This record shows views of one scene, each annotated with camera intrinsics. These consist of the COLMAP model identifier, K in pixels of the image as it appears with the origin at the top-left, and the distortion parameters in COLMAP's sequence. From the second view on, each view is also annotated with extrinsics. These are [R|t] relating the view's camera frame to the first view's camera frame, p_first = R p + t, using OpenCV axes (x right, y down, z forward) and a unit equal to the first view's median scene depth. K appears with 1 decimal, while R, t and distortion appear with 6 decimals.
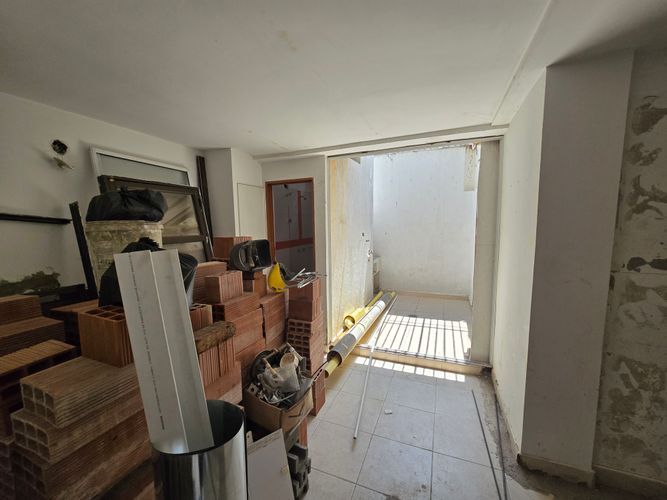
lens RADIAL K [[270.1, 0, 328.7], [0, 270.1, 251.8], [0, 0, 1]] dist [-0.013764, 0.006014]
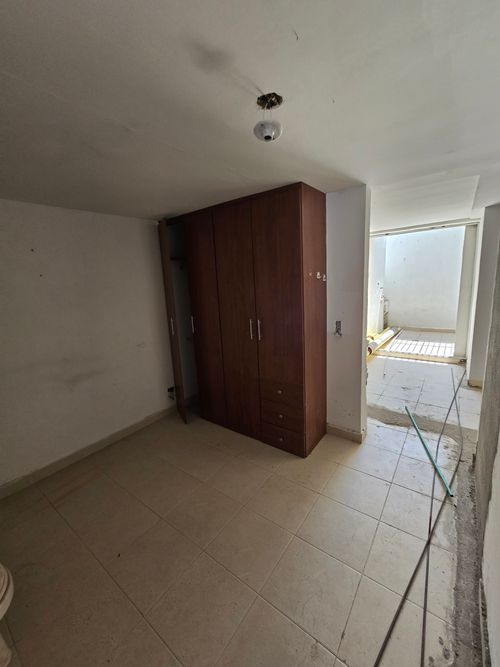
lens RADIAL K [[272.2, 0, 242.9], [0, 272.2, 330.0], [0, 0, 1]] dist [0.000902, 0.000303]
pose [[0.965478, 0.009731, -0.260304, -0.543840], [0.012903, 0.996288, 0.085105, 0.136672], [0.260166, -0.085526, 0.961769, -1.743960]]
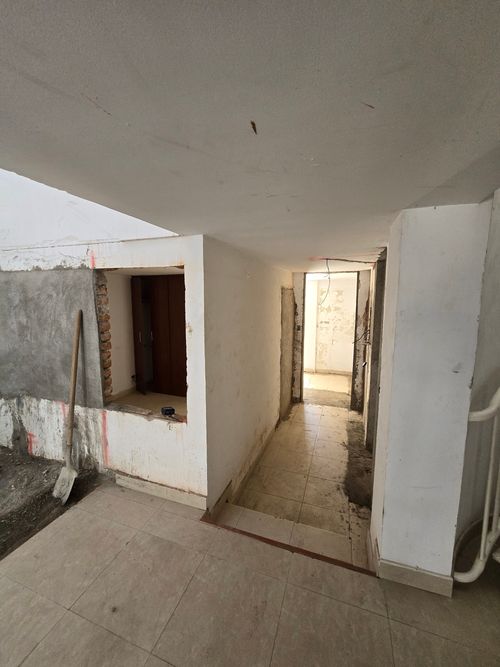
lens RADIAL K [[272.9, 0, 247.2], [0, 272.9, 330.9], [0, 0, 1]] dist [-0.003093, 0.000038]
pose [[0.998577, 0.011907, 0.051979, -0.381237], [-0.012752, 0.999791, 0.015968, 0.125292], [-0.051778, -0.016608, 0.998521, -3.427337]]
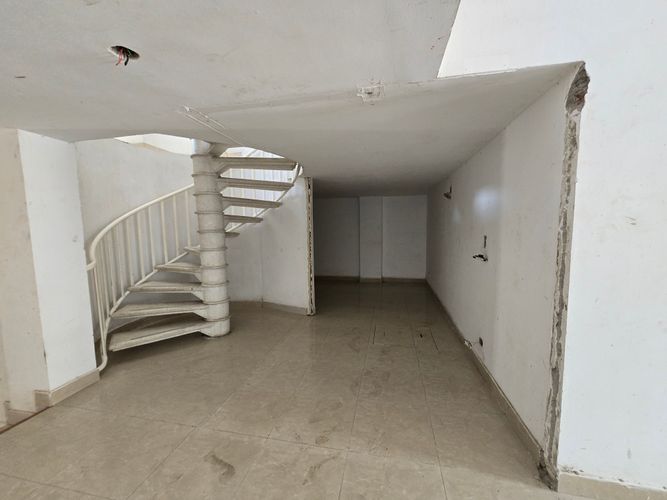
lens RADIAL K [[272.9, 0, 331.0], [0, 272.9, 252.8], [0, 0, 1]] dist [-0.003093, 0.000038]
pose [[-0.182676, -0.074081, 0.980378, -1.296189], [0.121267, 0.987845, 0.097241, 0.335490], [-0.975666, 0.136651, -0.171472, -3.651634]]
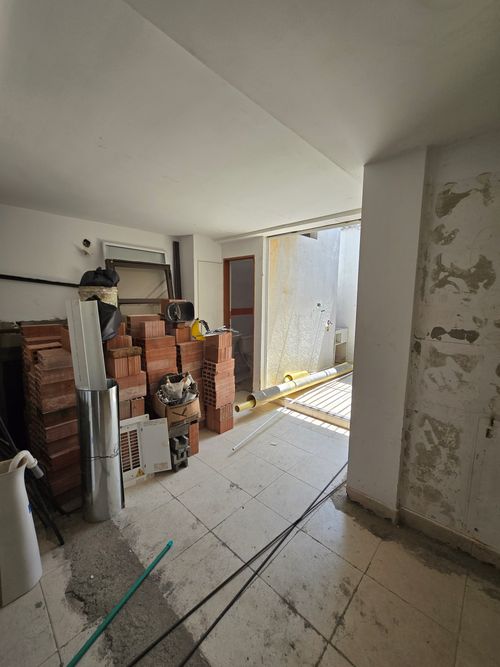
lens RADIAL K [[270.1, 0, 249.7], [0, 270.1, 329.3], [0, 0, 1]] dist [-0.013764, 0.006014]
pose [[0.935088, 0.070997, -0.347231, 0.729246], [-0.063092, 0.997427, 0.034036, 0.037917], [0.348754, -0.009919, 0.937162, -0.297738]]
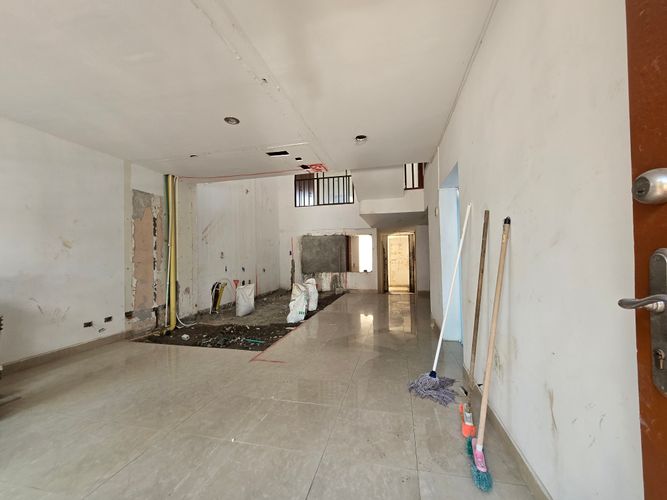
lens RADIAL K [[272.9, 0, 331.0], [0, 272.9, 252.8], [0, 0, 1]] dist [-0.003093, 0.000038]
pose [[0.987463, 0.004242, 0.157795, -2.206866], [0.015956, 0.991837, -0.126514, 0.867737], [-0.157044, 0.127445, 0.979334, -7.222101]]
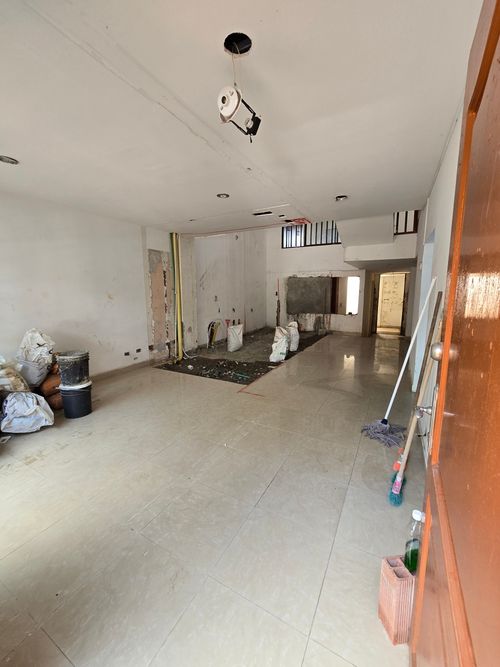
lens RADIAL K [[272.9, 0, 247.2], [0, 272.9, 330.9], [0, 0, 1]] dist [-0.003093, 0.000038]
pose [[0.994256, 0.028469, -0.103175, -2.141236], [-0.024035, 0.998744, 0.043963, 0.710213], [0.104297, -0.041231, 0.993691, -7.576556]]
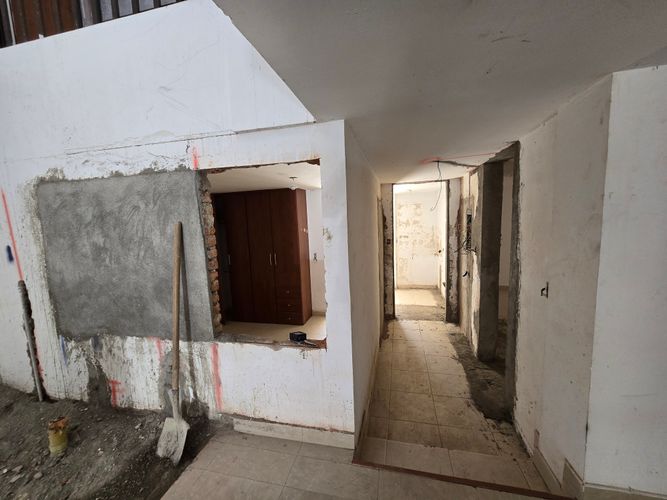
lens RADIAL K [[272.9, 0, 331.0], [0, 272.9, 252.8], [0, 0, 1]] dist [-0.003093, 0.000038]
pose [[0.987136, -0.043929, 0.153728, -0.724904], [0.042556, 0.999019, 0.012212, 0.192111], [-0.154114, -0.005513, 0.988038, -3.203518]]
